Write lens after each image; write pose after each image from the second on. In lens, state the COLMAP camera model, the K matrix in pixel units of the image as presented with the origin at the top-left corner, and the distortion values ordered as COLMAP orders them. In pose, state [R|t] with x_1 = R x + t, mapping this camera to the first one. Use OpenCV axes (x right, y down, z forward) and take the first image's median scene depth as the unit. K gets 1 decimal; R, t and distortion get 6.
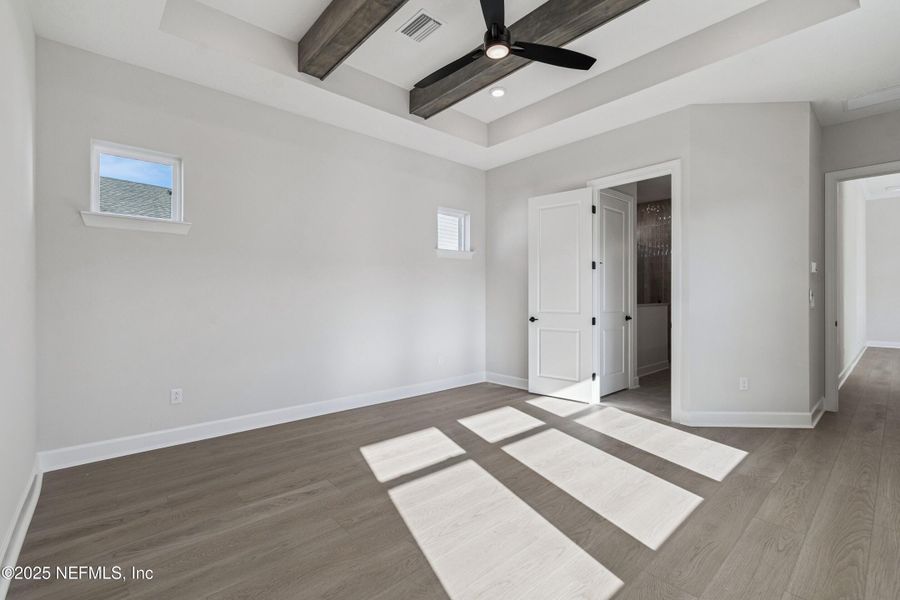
lens RADIAL K [[398.7, 0, 452.8], [0, 398.7, 296.6], [0, 0, 1]] dist [0.003251, -0.001307]
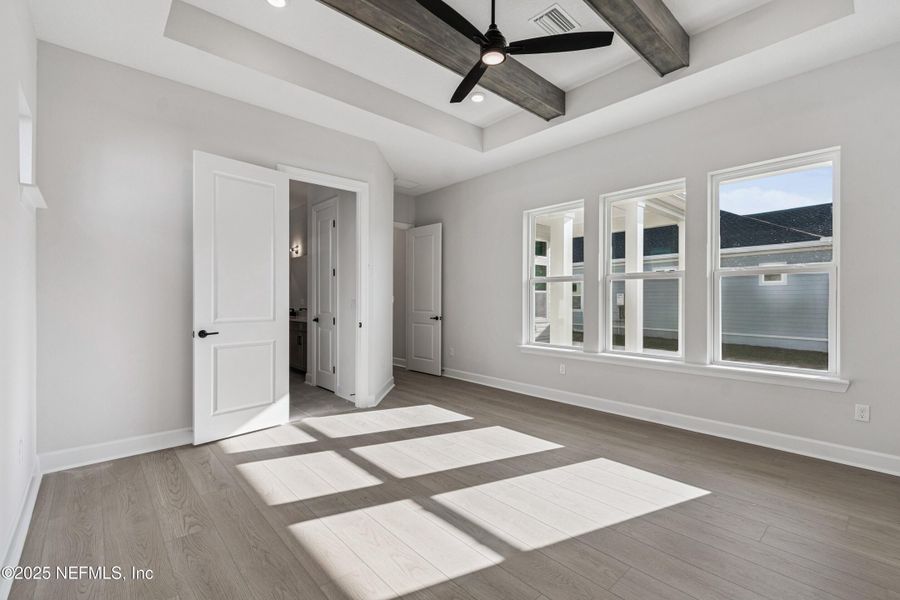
lens RADIAL K [[398.7, 0, 453.7], [0, 398.7, 301.8], [0, 0, 1]] dist [0.003251, -0.001307]
pose [[-0.011164, -0.003517, 0.999931, -0.806437], [0.000692, 0.999994, 0.003525, 0.001690], [-0.999937, 0.000732, -0.011162, 0.995560]]
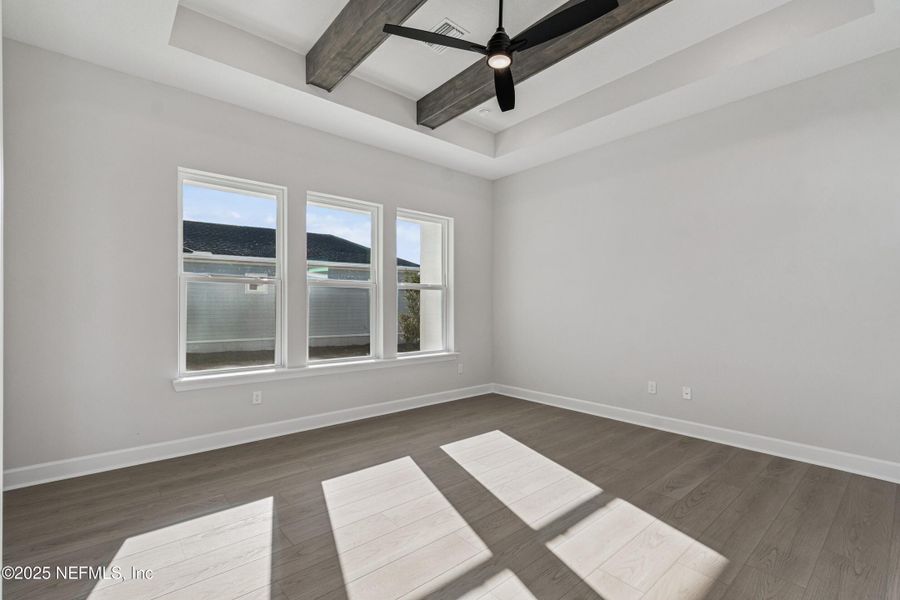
lens RADIAL K [[398.7, 0, 458.6], [0, 398.7, 306.8], [0, 0, 1]] dist [0.003251, -0.001307]
pose [[-0.999984, 0.001685, 0.005489, 0.184792], [0.001670, 0.999995, -0.002629, 0.002629], [-0.005493, -0.002620, -0.999981, 1.791100]]
